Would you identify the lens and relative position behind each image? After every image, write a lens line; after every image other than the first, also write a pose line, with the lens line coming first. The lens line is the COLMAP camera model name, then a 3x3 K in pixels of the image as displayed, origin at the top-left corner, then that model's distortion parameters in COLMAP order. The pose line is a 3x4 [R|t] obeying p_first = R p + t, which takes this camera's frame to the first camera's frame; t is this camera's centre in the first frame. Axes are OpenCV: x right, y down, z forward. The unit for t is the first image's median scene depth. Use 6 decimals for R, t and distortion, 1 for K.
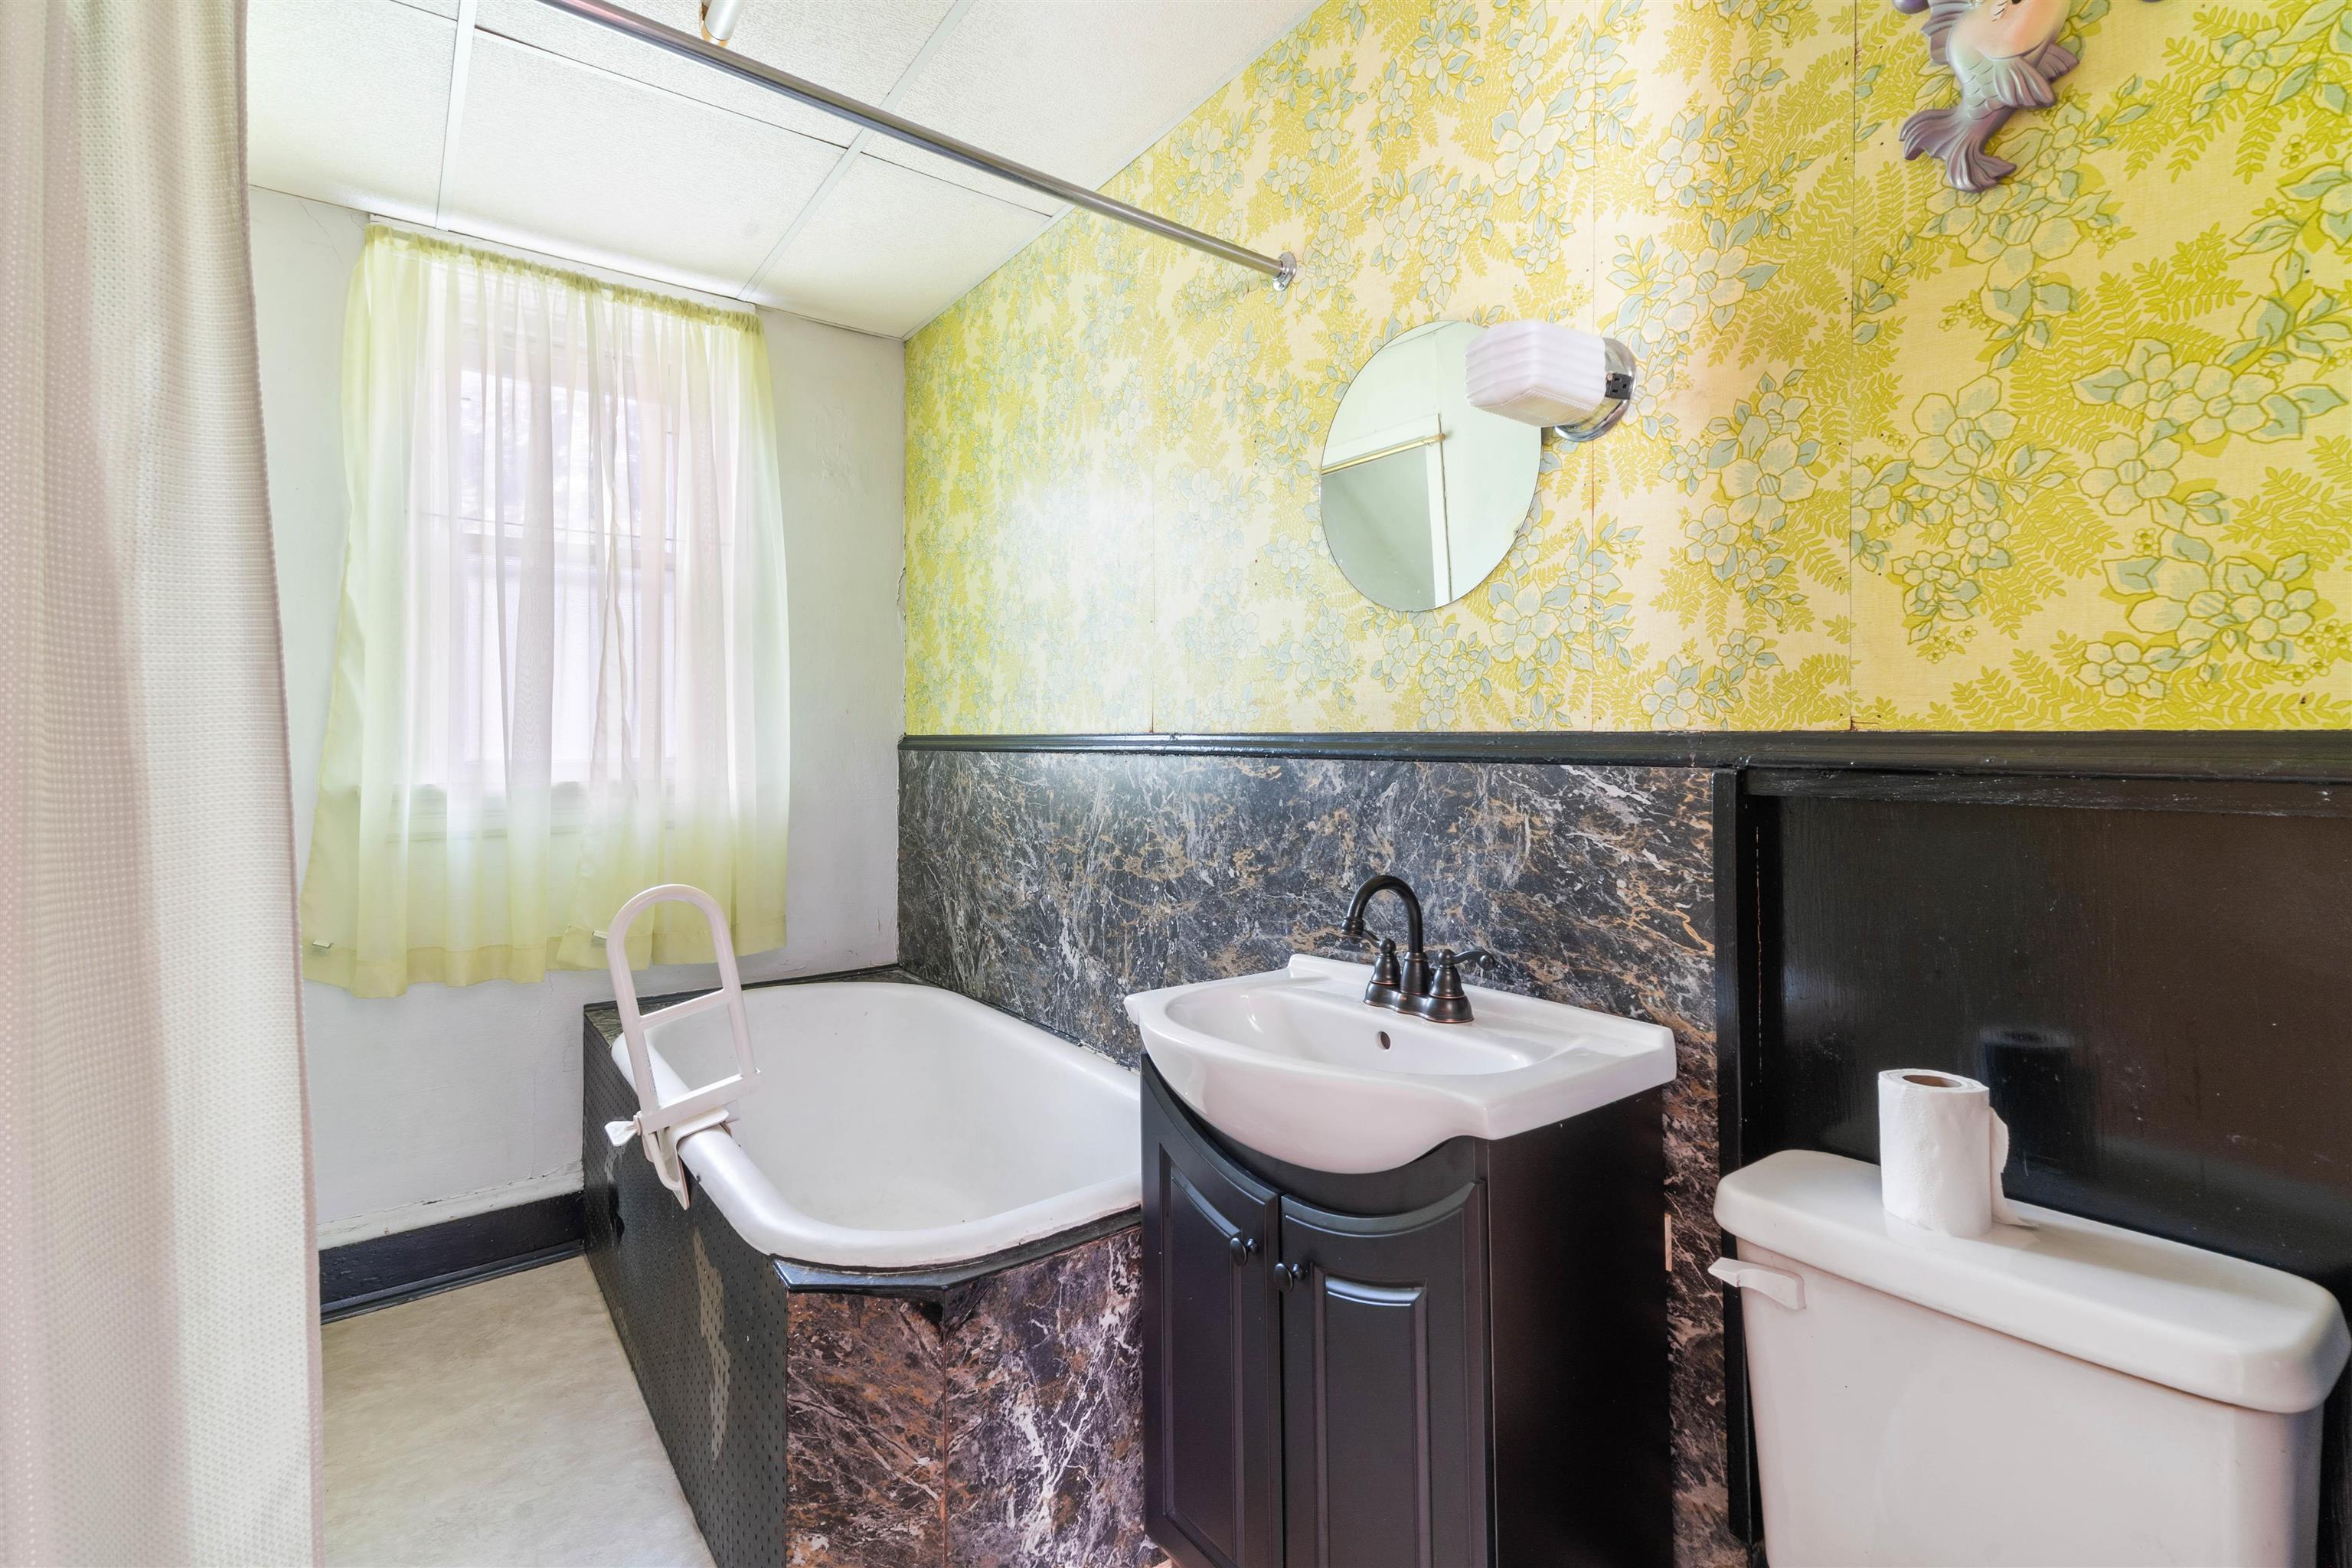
lens RADIAL K [[1057.6, 0, 1176.0], [0, 1057.6, 784.0], [0, 0, 1]] dist [0.069680, -0.028637]
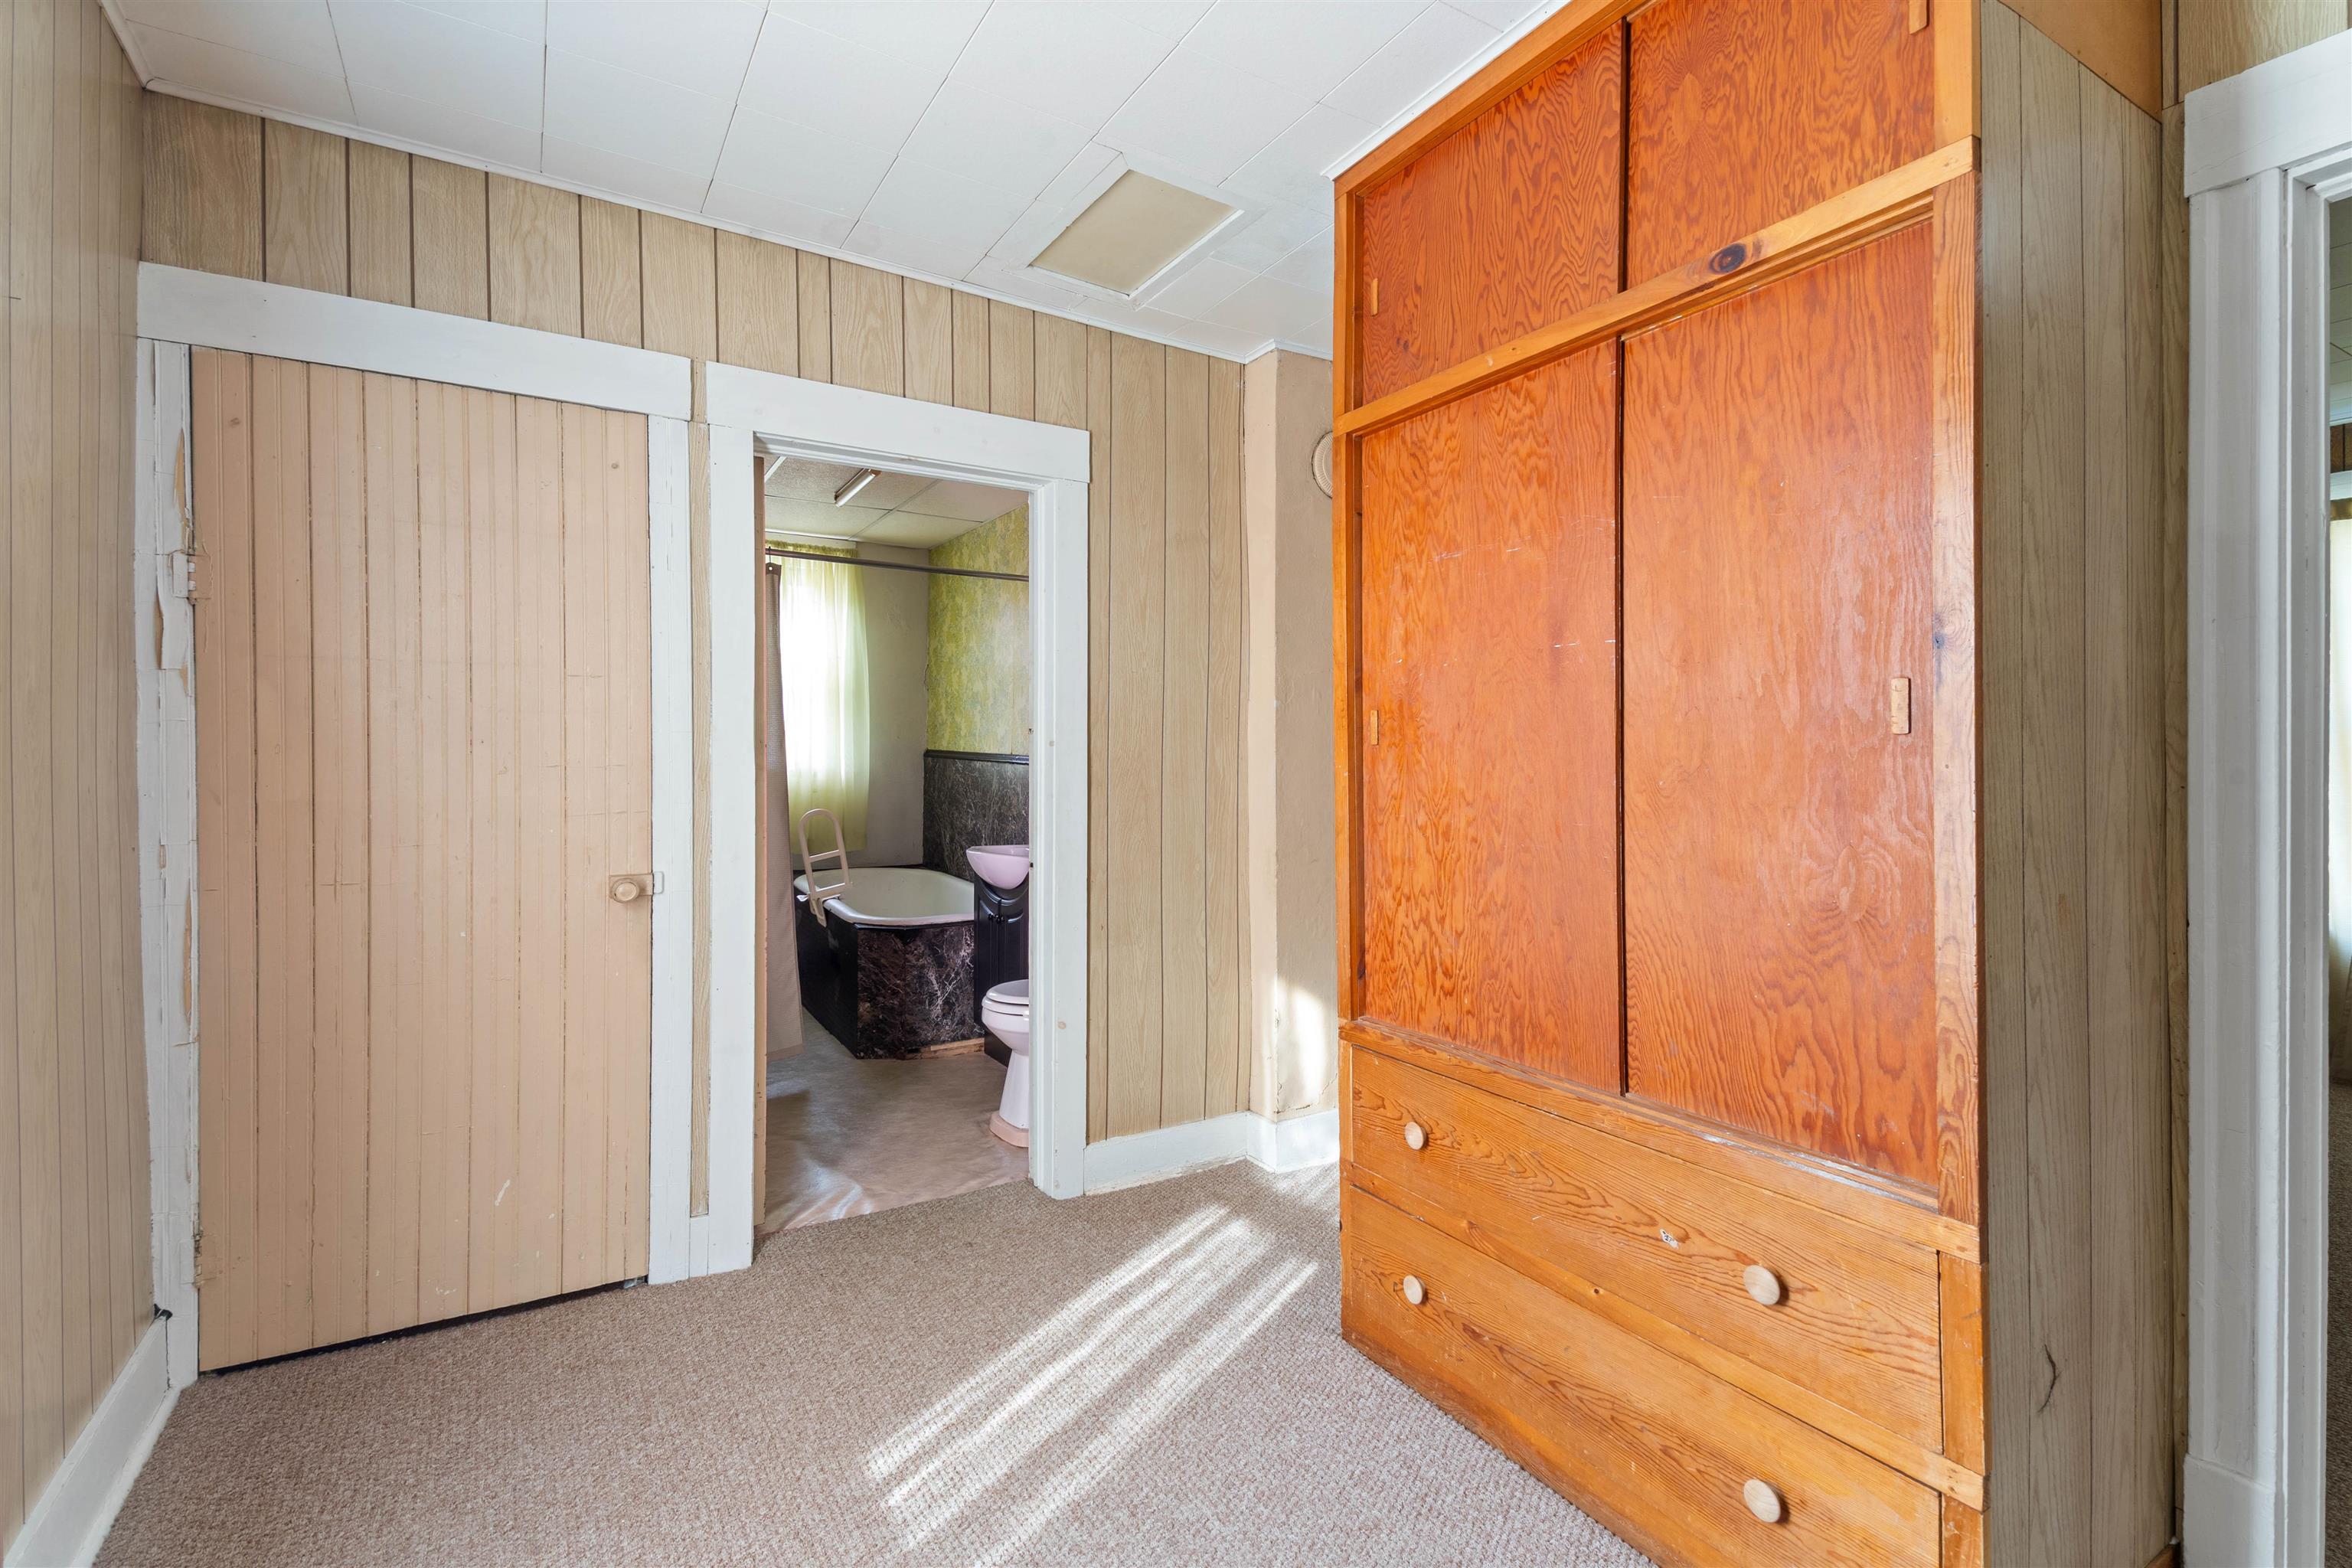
lens RADIAL K [[1079.2, 0, 1181.8], [0, 1079.2, 751.8], [0, 0, 1]] dist [0.074234, -0.032330]
pose [[0.995644, -0.001438, -0.093222, 0.476145], [-0.000231, 0.999840, -0.017887, -0.006673], [0.093233, 0.017831, 0.995485, -1.132925]]
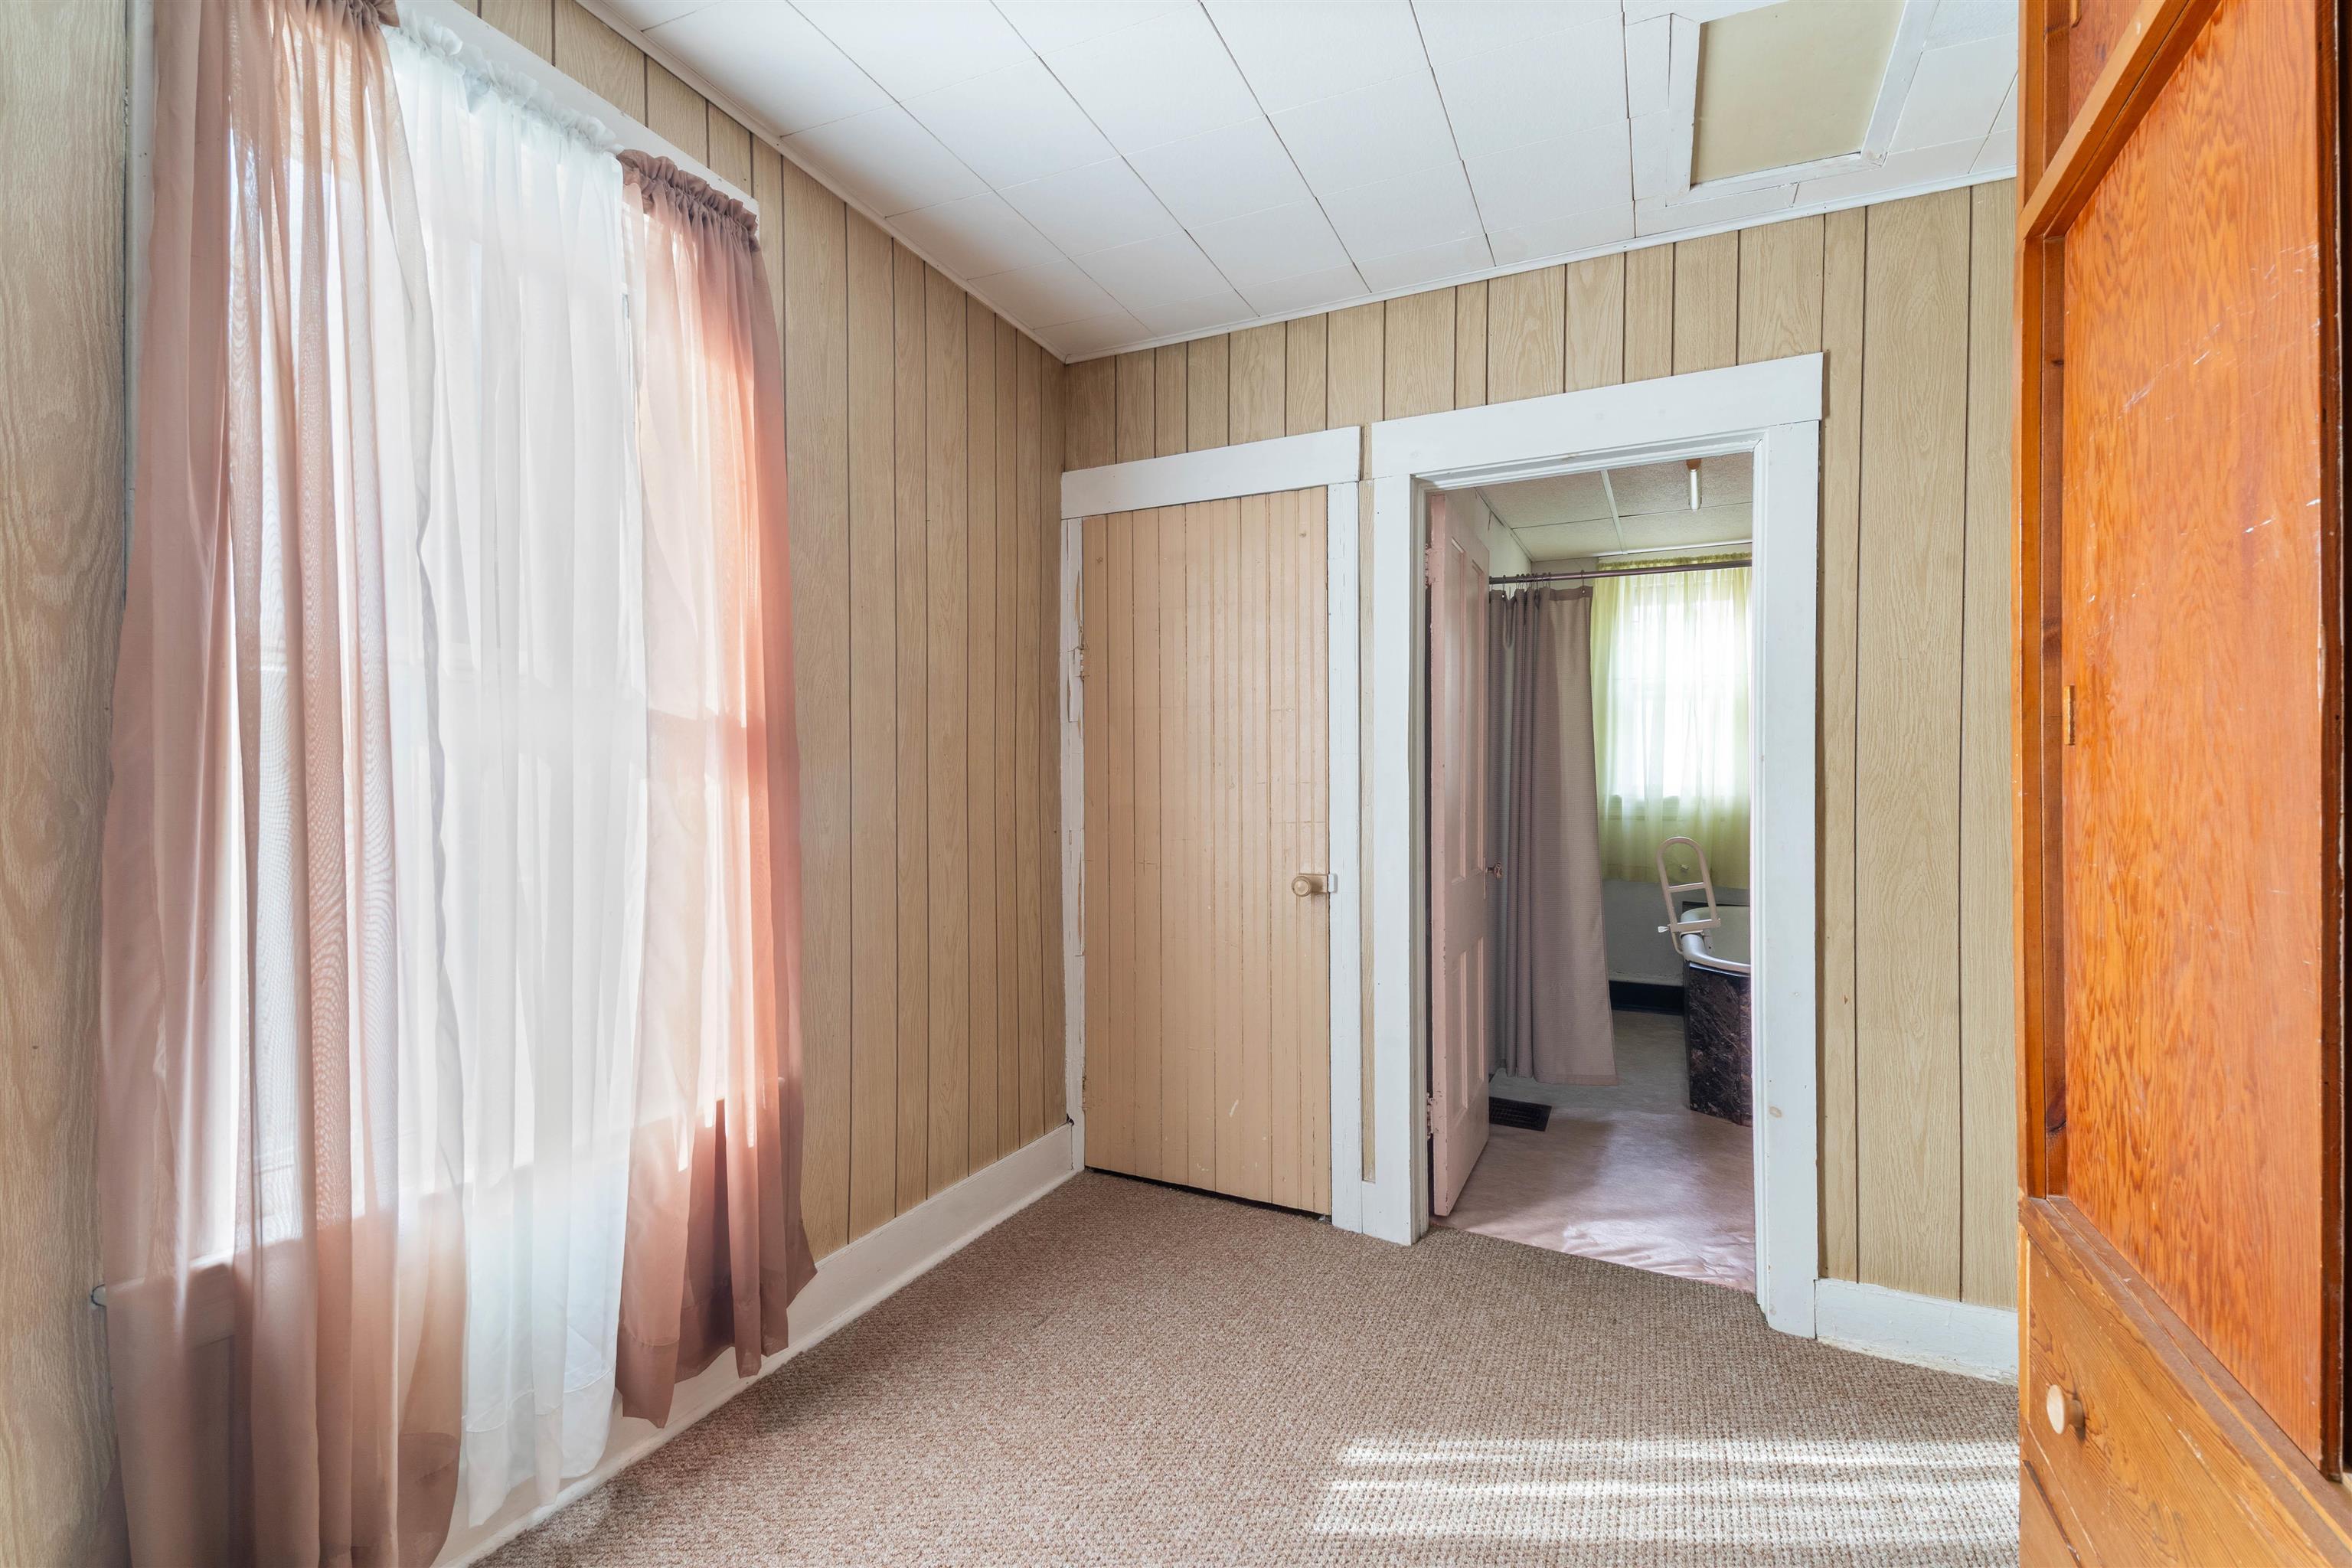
lens RADIAL K [[1057.6, 0, 1176.0], [0, 1057.6, 784.0], [0, 0, 1]] dist [0.069680, -0.028637]
pose [[0.468166, -0.002286, -0.883638, 0.830155], [-0.014648, 0.999839, -0.010347, 0.003376], [0.883519, 0.017788, 0.468057, -0.859034]]
